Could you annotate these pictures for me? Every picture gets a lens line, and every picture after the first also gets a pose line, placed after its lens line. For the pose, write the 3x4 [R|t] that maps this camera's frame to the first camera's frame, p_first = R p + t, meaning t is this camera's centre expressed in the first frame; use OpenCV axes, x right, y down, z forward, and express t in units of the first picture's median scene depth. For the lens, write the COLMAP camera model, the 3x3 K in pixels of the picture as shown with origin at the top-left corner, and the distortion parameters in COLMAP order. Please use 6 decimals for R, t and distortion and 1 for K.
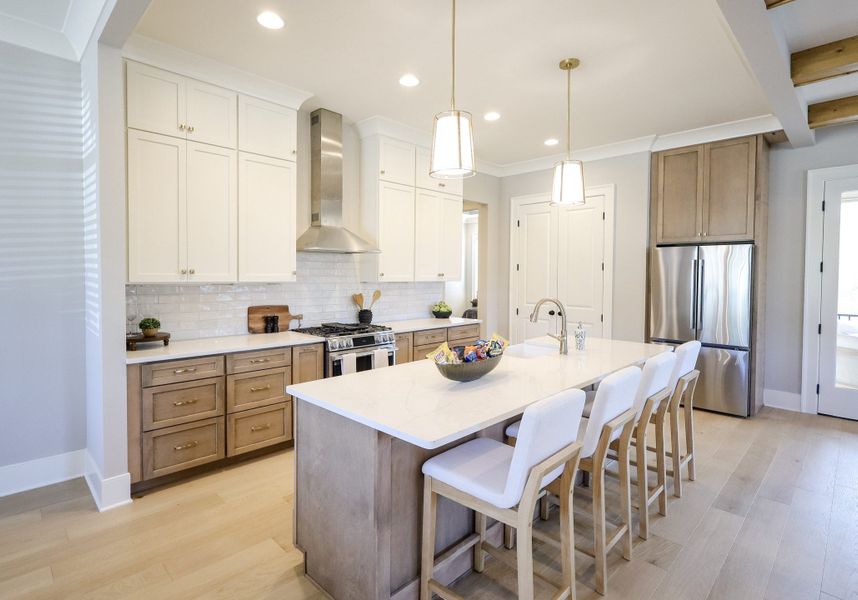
lens RADIAL K [[435.2, 0, 409.0], [0, 435.2, 287.6], [0, 0, 1]] dist [-0.005782, -0.000614]
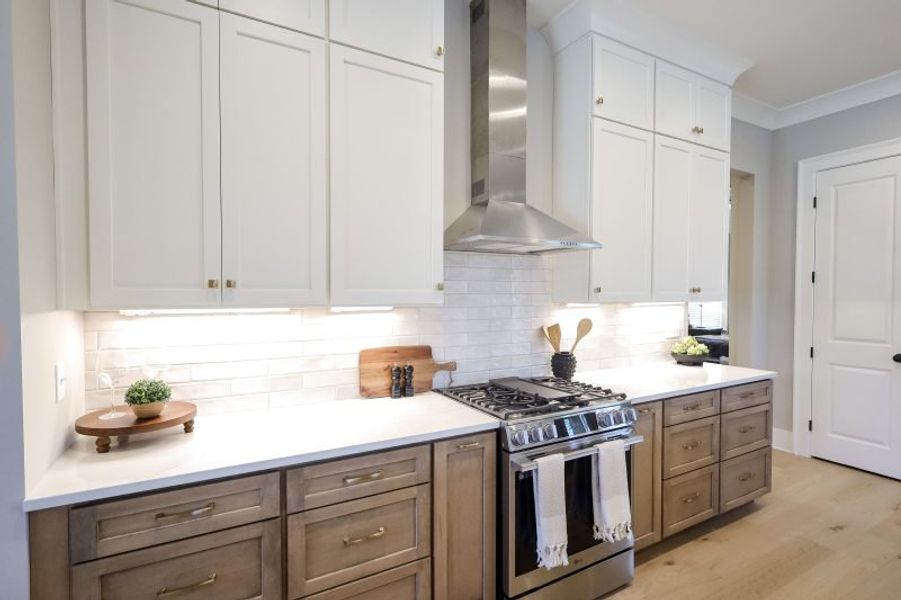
lens RADIAL K [[435.6, 0, 451.7], [0, 435.6, 305.2], [0, 0, 1]] dist [-0.001714, -0.000160]
pose [[0.966002, -0.000656, -0.258534, -0.106087], [-0.000727, 0.999986, -0.005251, -0.008452], [0.258534, 0.005260, 0.965988, 0.460892]]
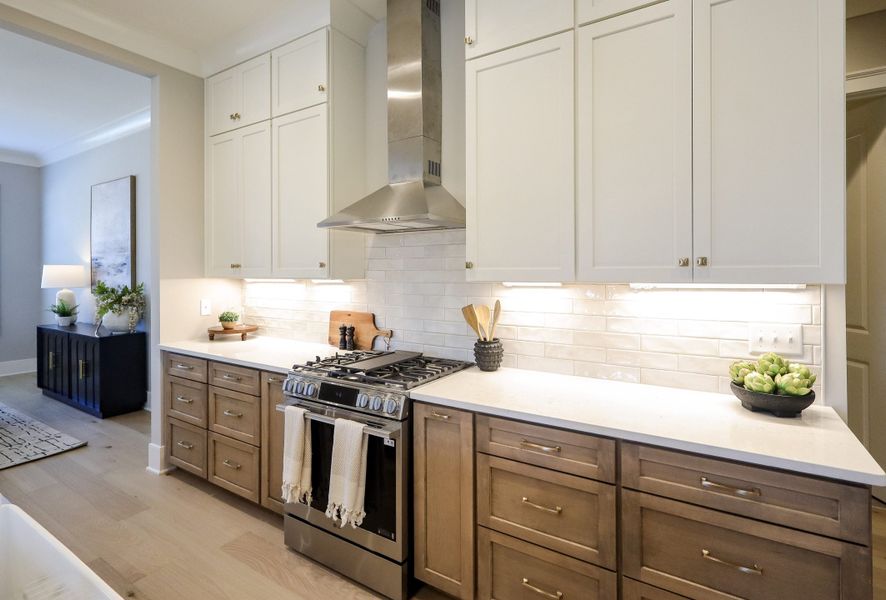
lens RADIAL K [[432.7, 0, 446.1], [0, 432.7, 273.8], [0, 0, 1]] dist [-0.002925, 0.000449]
pose [[0.236108, -0.005873, -0.971709, 0.400125], [-0.026882, 0.999560, -0.012573, -0.015619], [0.971355, 0.029090, 0.235846, 0.940941]]
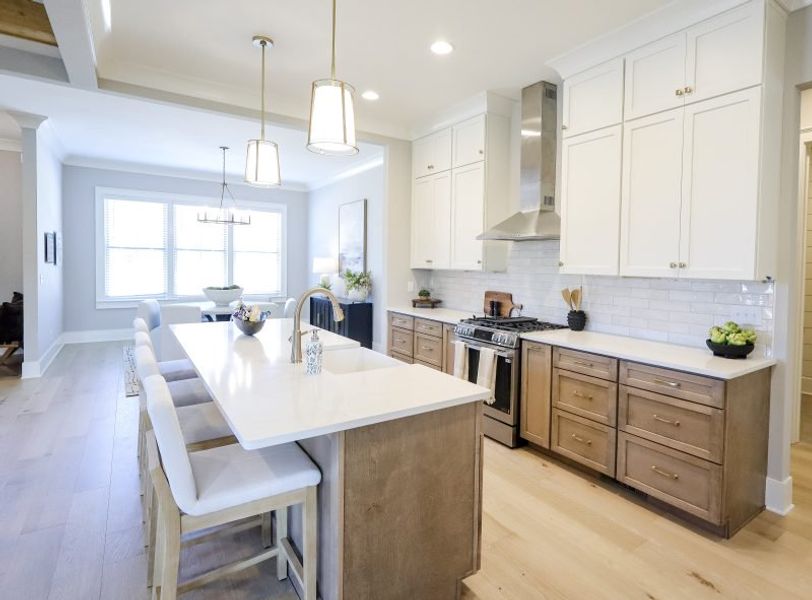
lens RADIAL K [[440.0, 0, 456.5], [0, 440.0, 279.3], [0, 0, 1]] dist [-0.001088, -0.000733]
pose [[-0.128489, 0.023362, -0.991436, 0.776321], [-0.049262, 0.998338, 0.029909, -0.018770], [0.990487, 0.052683, -0.127124, 0.994308]]
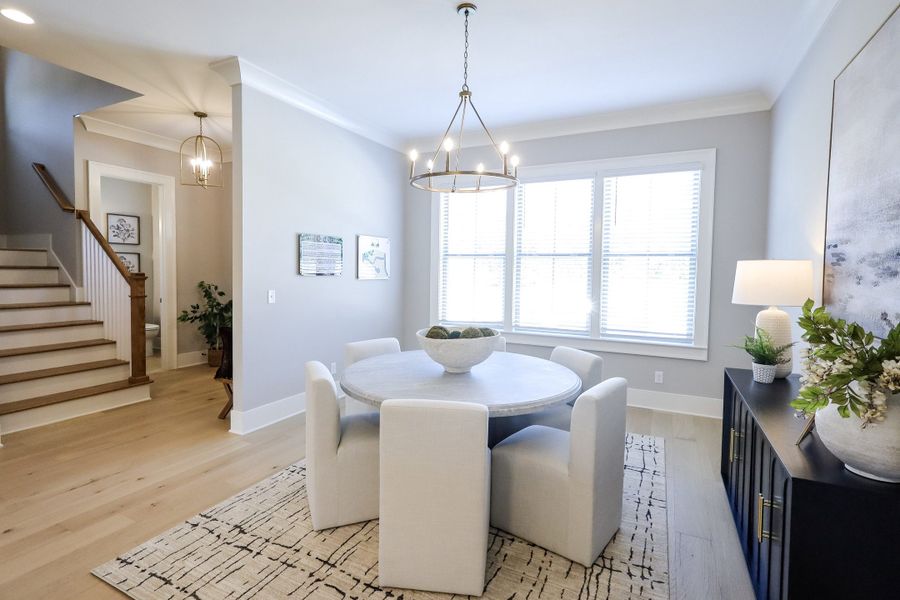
lens RADIAL K [[429.7, 0, 450.0], [0, 429.7, 293.6], [0, 0, 1]] dist [-0.000028, -0.000045]
pose [[-0.945606, -0.006153, -0.325257, -0.397251], [-0.033772, 0.996276, 0.079335, -0.012737], [0.323557, 0.086005, -0.942292, 0.616712]]
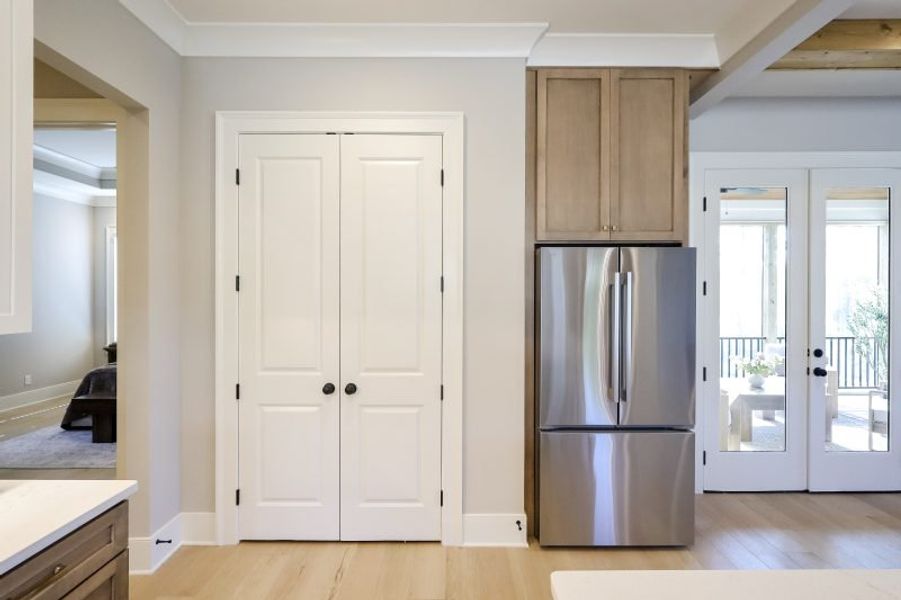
lens RADIAL K [[431.3, 0, 442.9], [0, 431.3, 297.1], [0, 0, 1]] dist [0.000384, 0.000216]
pose [[0.694468, -0.008539, 0.719473, 0.137052], [0.025513, 0.999593, -0.012763, -0.035357], [-0.719071, 0.027219, 0.694403, 0.870812]]
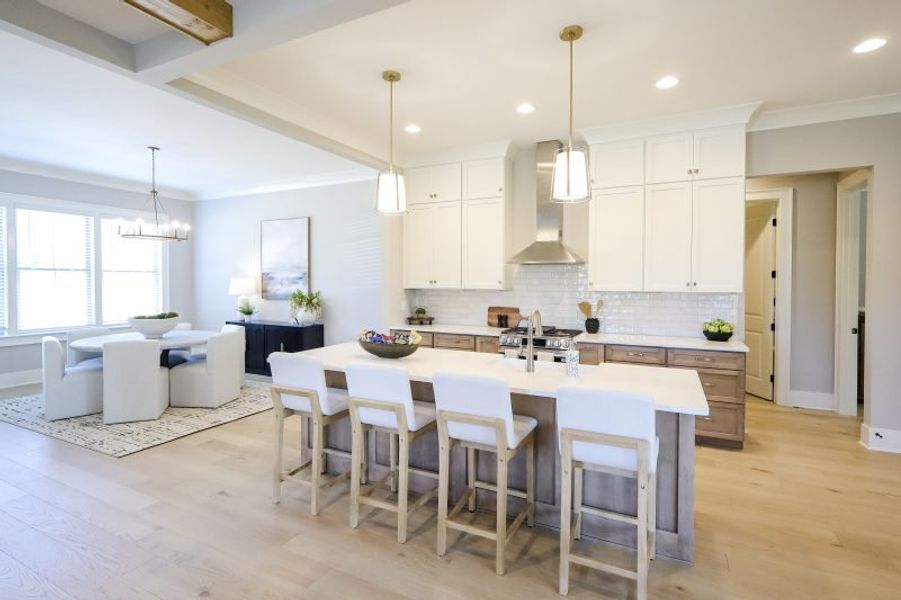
lens RADIAL K [[438.8, 0, 456.0], [0, 438.8, 290.2], [0, 0, 1]] dist [0.000414, 0.000604]
pose [[0.332800, 0.012989, -0.942908, 0.850107], [-0.030166, 0.999540, 0.003122, -0.008986], [0.942515, 0.027404, 0.333038, 0.401582]]
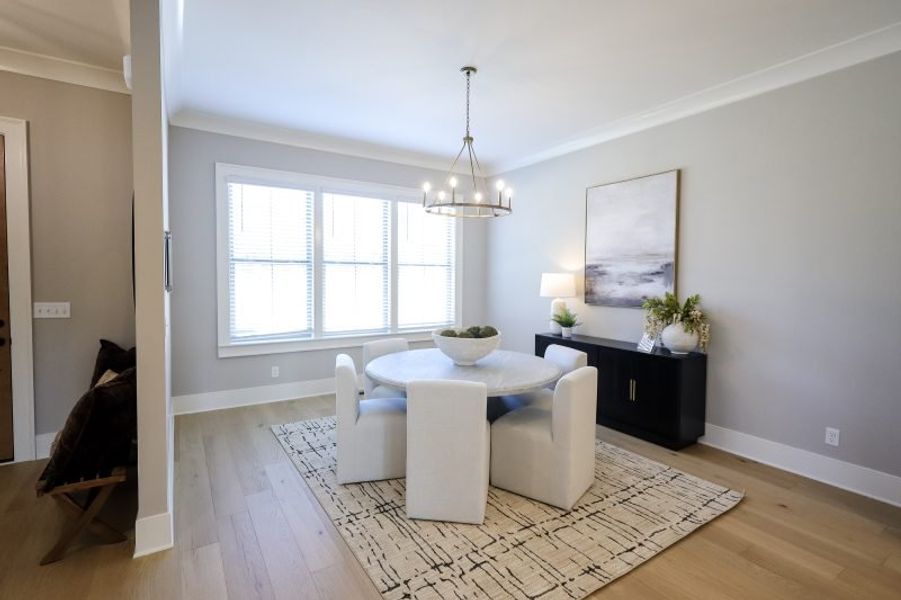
lens RADIAL K [[430.2, 0, 450.5], [0, 430.2, 293.6], [0, 0, 1]] dist [-0.000028, -0.000045]
pose [[-0.199596, 0.030567, -0.979401, 0.165605], [-0.039437, 0.998453, 0.039199, -0.004648], [0.979084, 0.046448, -0.198081, 0.136231]]
